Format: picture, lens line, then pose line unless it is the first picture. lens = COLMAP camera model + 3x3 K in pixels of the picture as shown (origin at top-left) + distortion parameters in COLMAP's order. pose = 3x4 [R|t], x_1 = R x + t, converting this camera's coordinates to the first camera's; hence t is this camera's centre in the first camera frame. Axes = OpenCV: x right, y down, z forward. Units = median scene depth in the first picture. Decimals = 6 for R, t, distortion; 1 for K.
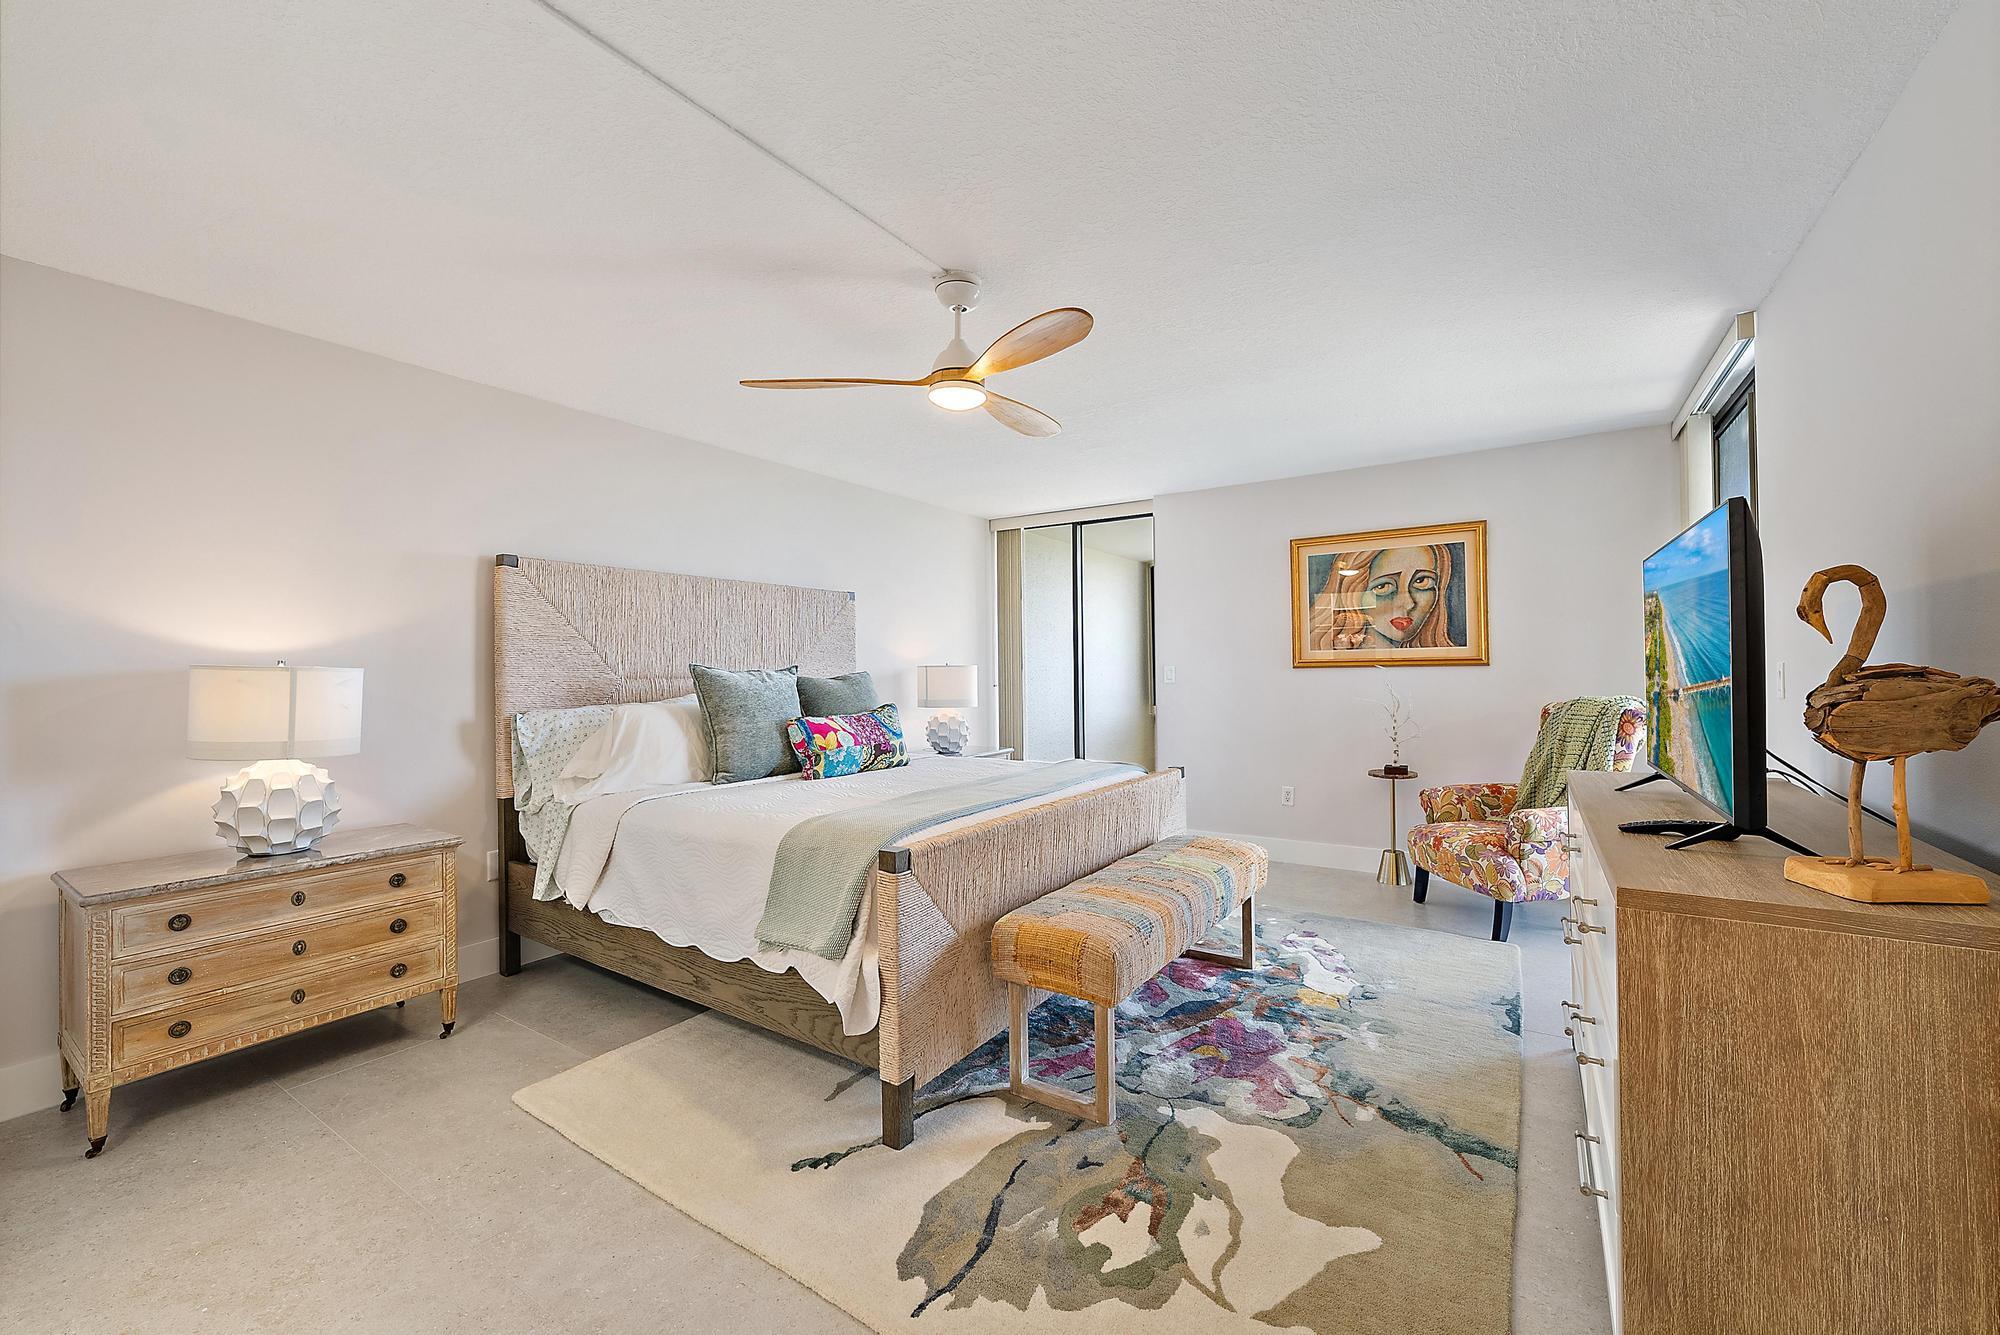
lens RADIAL K [[795.8, 0, 1008.8], [0, 795.8, 668.1], [0, 0, 1]] dist [-0.003135, -0.000338]
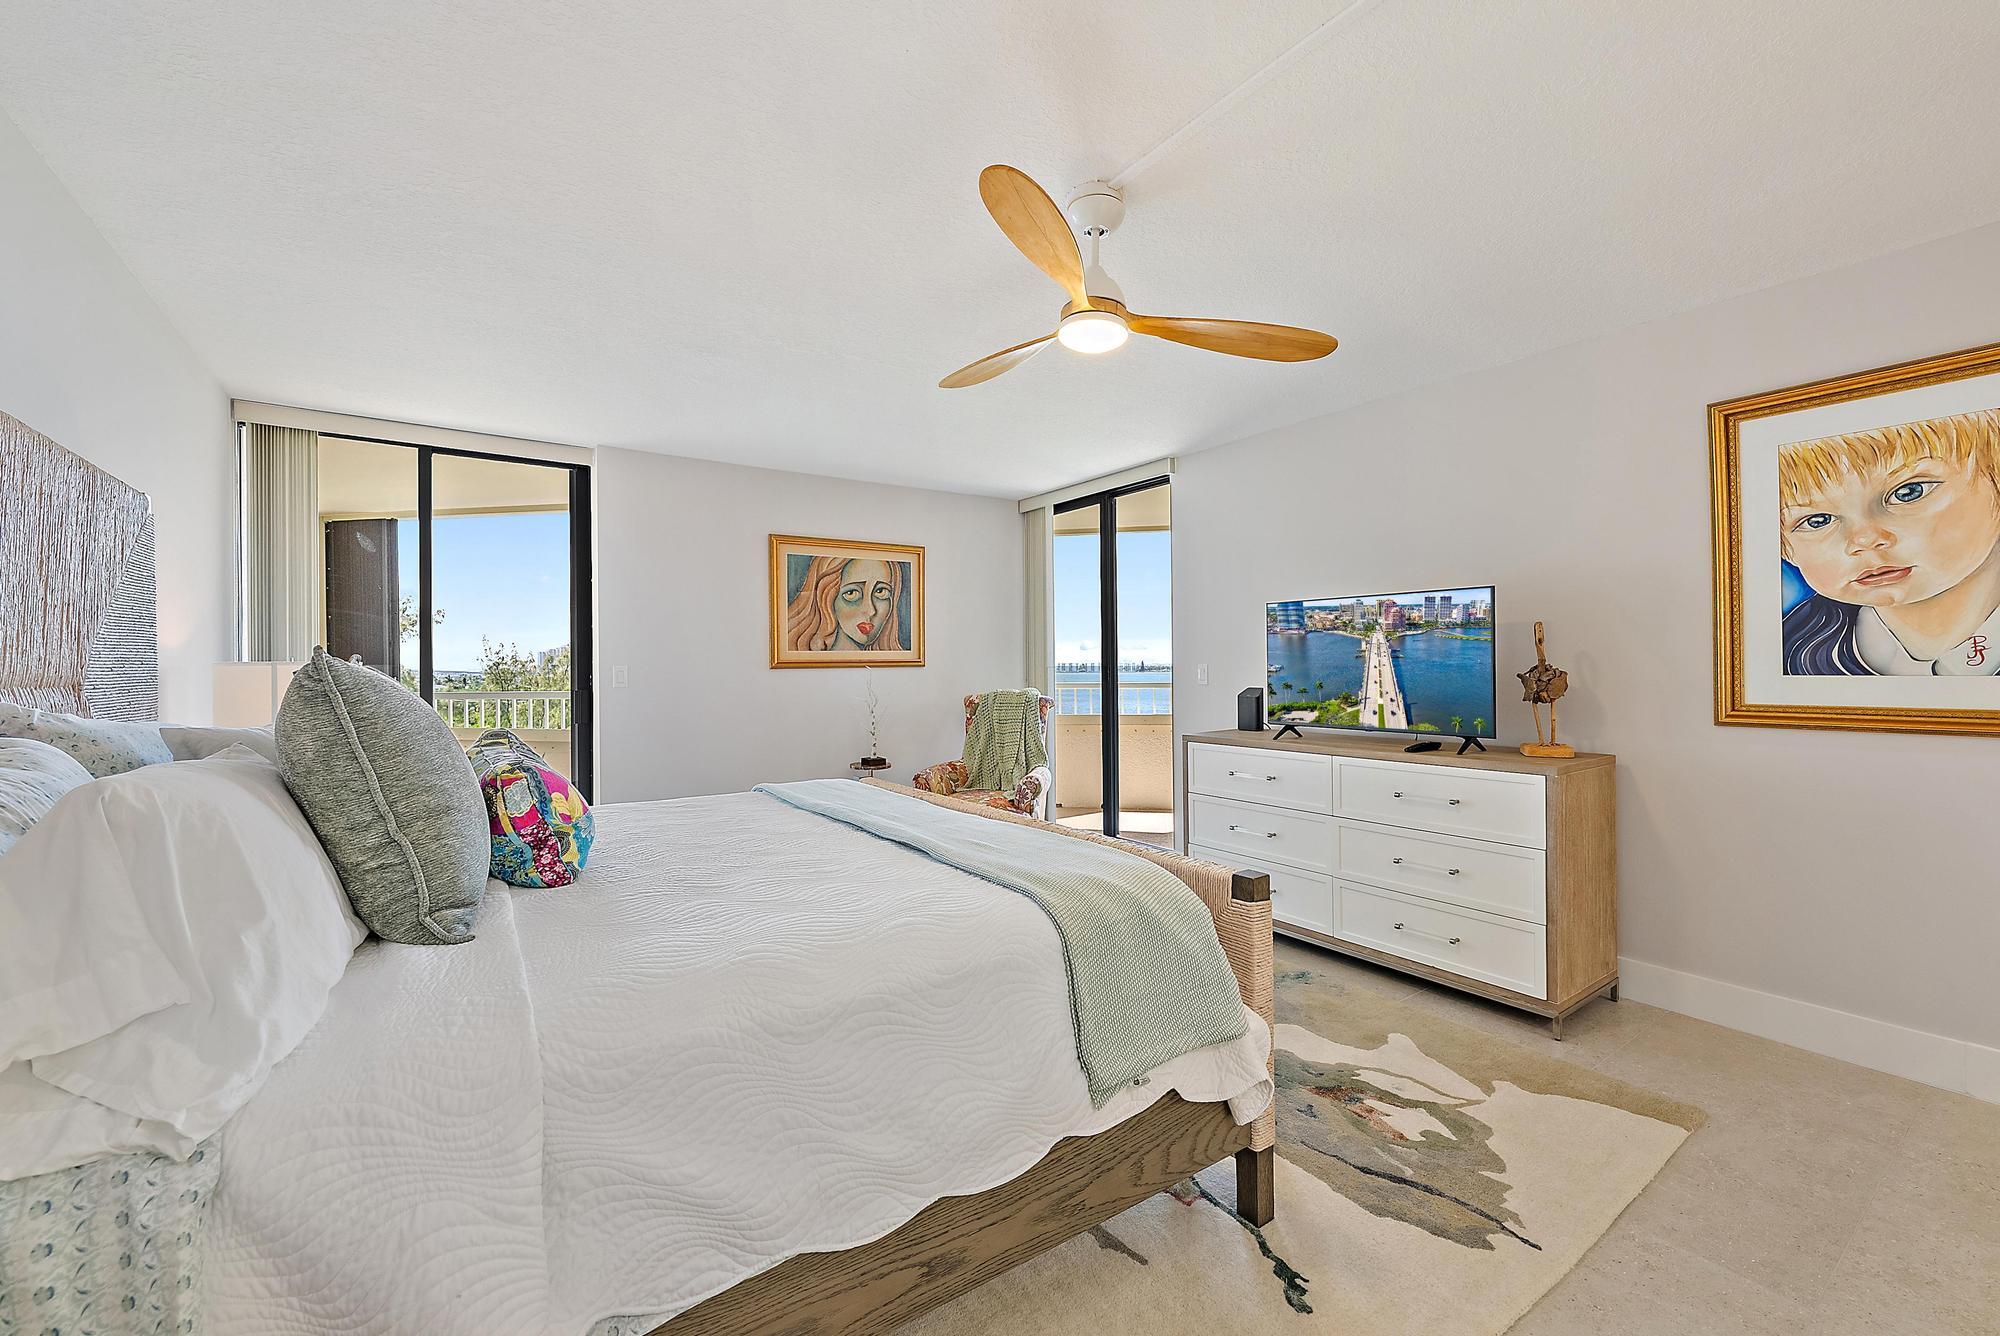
lens RADIAL K [[795.8, 0, 1008.8], [0, 795.8, 668.6], [0, 0, 1]] dist [-0.003135, -0.000338]
pose [[0.372834, 0.003612, 0.927891, -0.463127], [0.000158, 0.999992, -0.003956, 0.004288], [-0.927898, 0.001622, 0.372830, 0.414207]]
